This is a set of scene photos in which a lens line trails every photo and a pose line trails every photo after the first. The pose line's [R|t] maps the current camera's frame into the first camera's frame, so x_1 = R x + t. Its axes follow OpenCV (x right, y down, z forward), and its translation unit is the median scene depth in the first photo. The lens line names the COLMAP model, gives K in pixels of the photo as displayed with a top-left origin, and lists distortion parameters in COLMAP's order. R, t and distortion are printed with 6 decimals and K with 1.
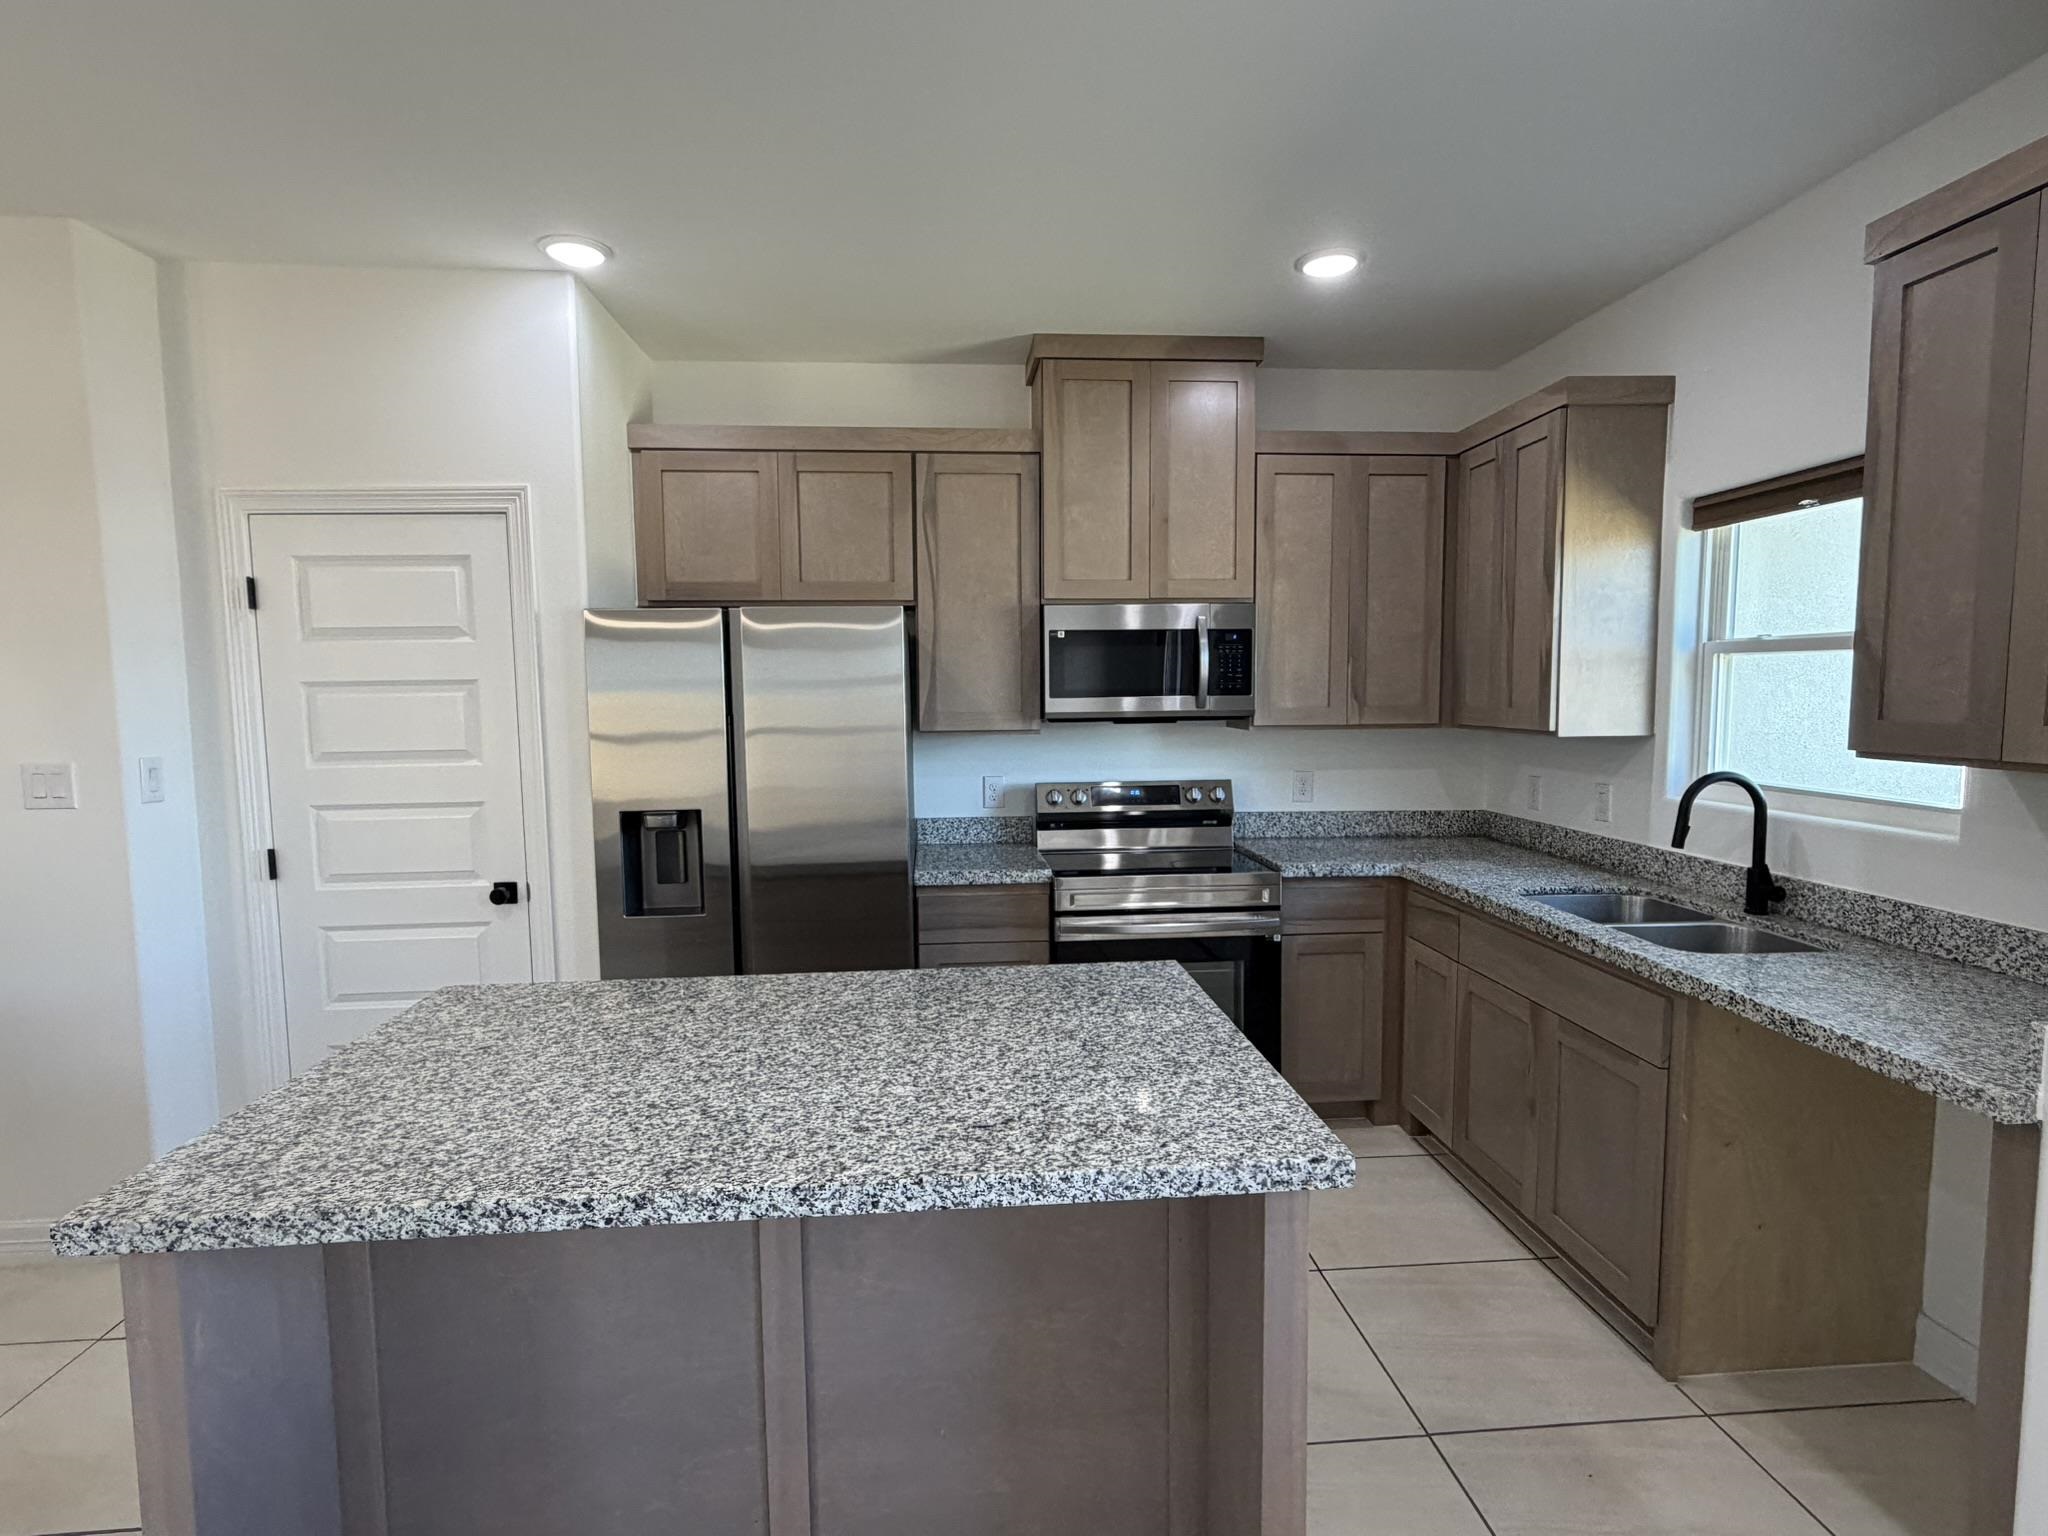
lens RADIAL K [[1024.1, 0, 1022.7], [0, 1024.1, 771.0], [0, 0, 1]] dist [-0.006066, 0.004968]
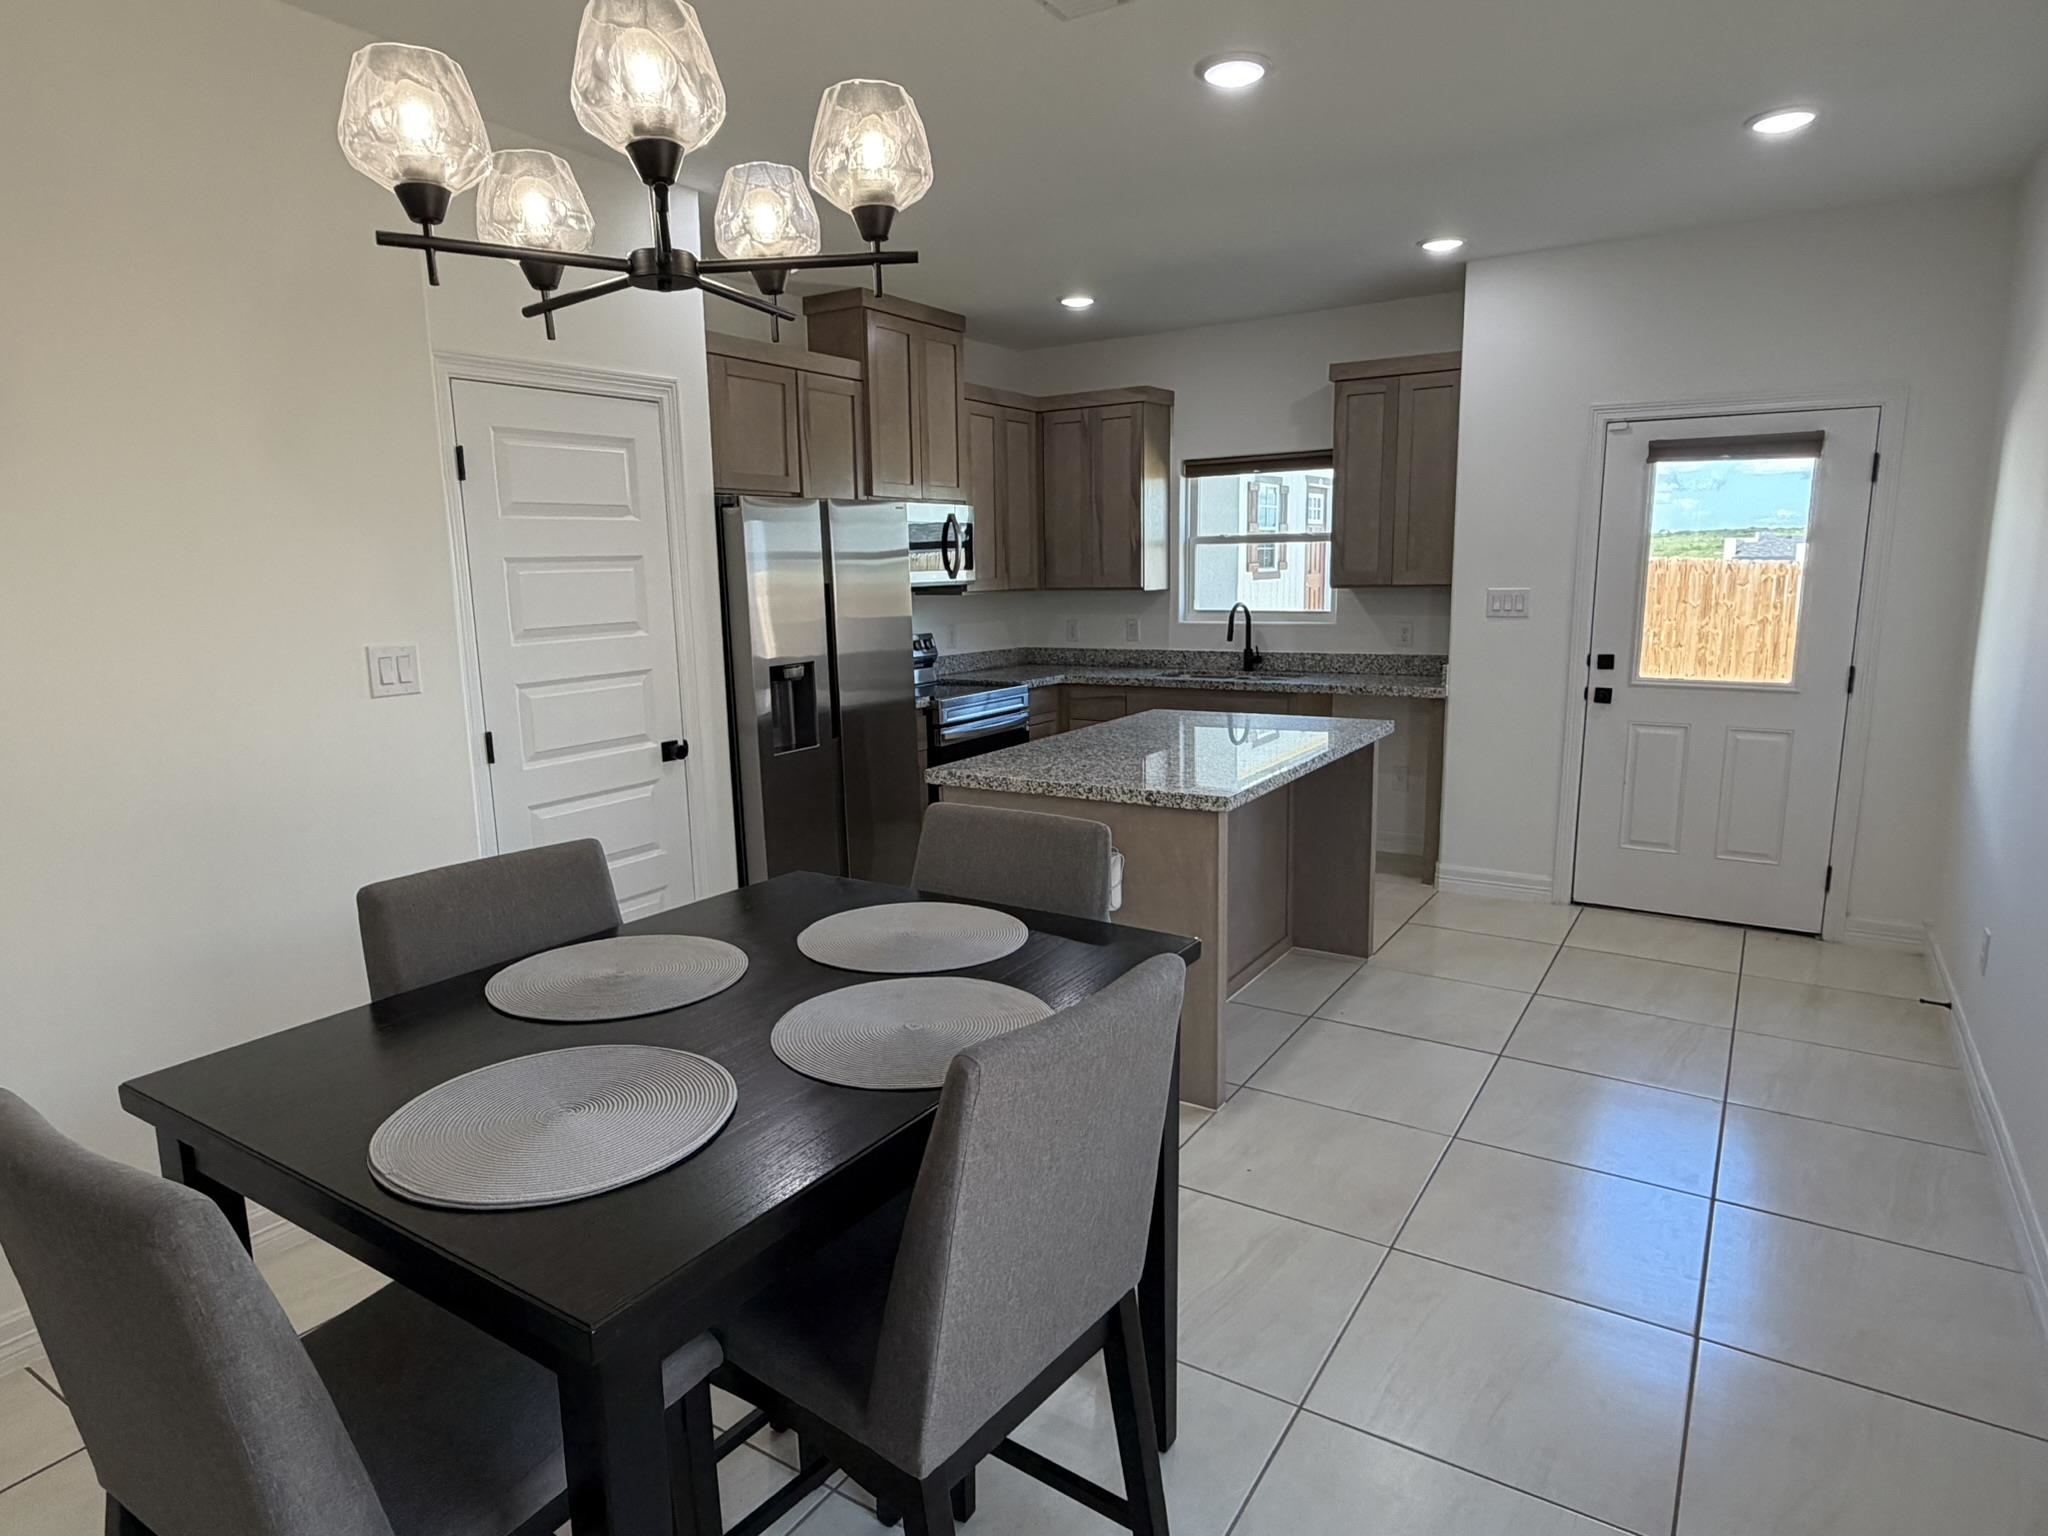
lens RADIAL K [[1174.3, 0, 1029.8], [0, 1174.3, 768.0], [0, 0, 1]] dist [0.003664, 0.000230]
pose [[0.600868, -0.139547, 0.787073, -1.285677], [0.081262, 0.990206, 0.113525, 0.024986], [-0.795207, -0.004255, 0.606323, -0.080487]]
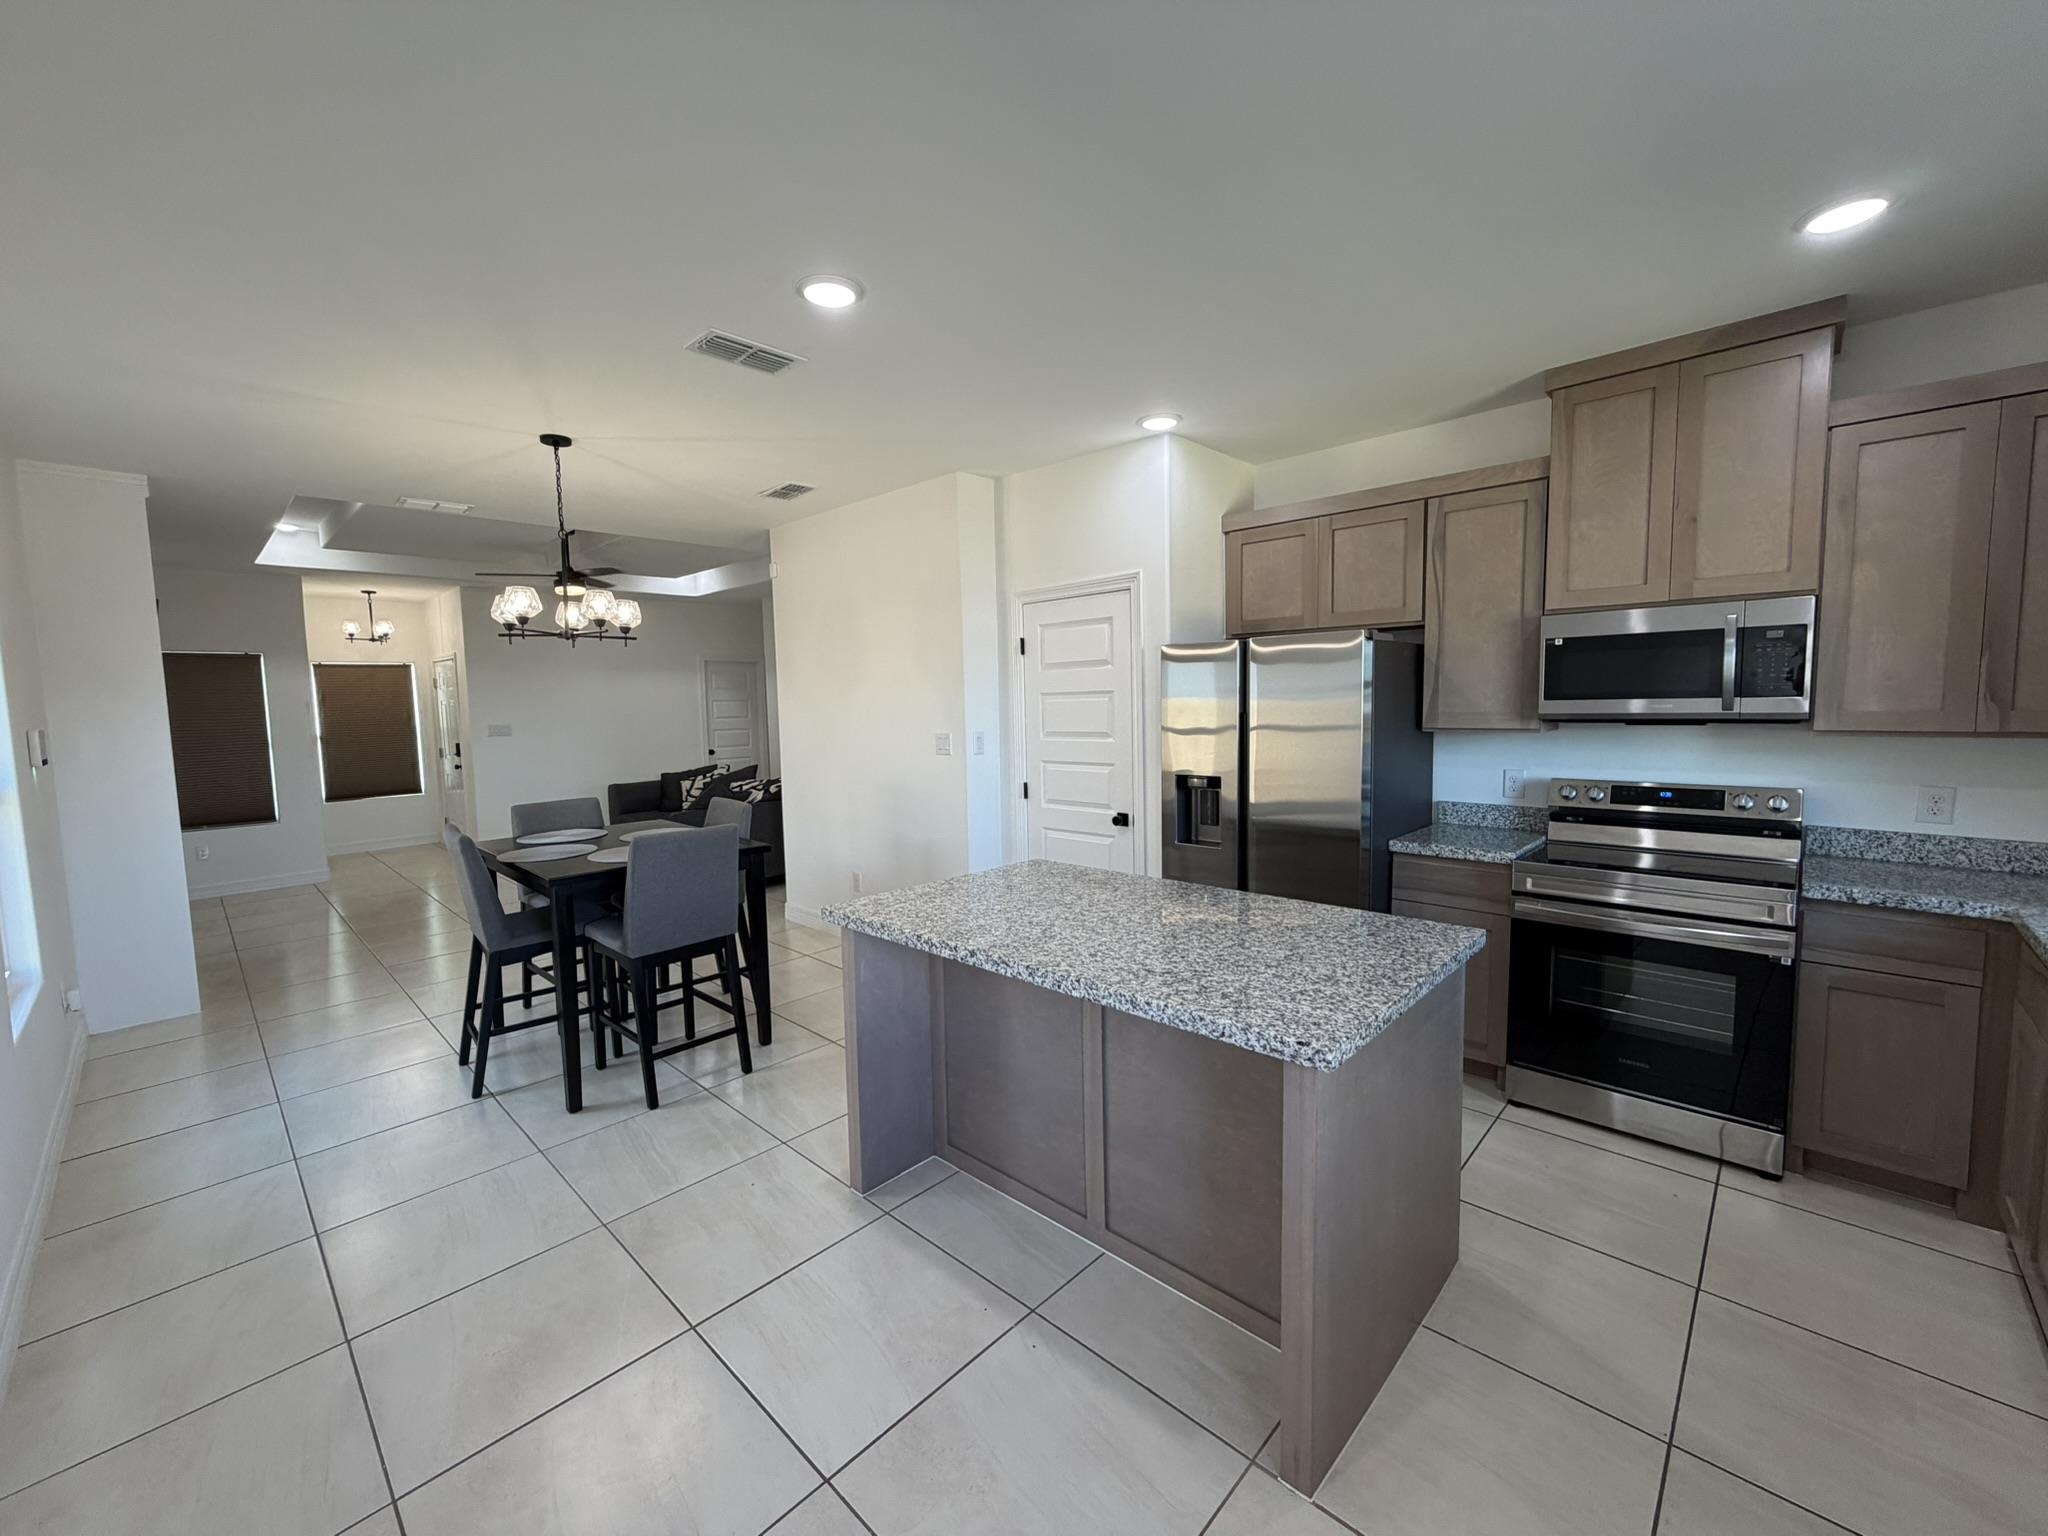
lens RADIAL K [[820.2, 0, 1021.2], [0, 820.2, 766.4], [0, 0, 1]] dist [0.000008, -0.000540]
pose [[0.665926, 0.058268, -0.743738, 0.368769], [-0.048548, 0.998217, 0.034737, -0.004364], [0.744436, 0.012975, 0.667568, -0.007959]]
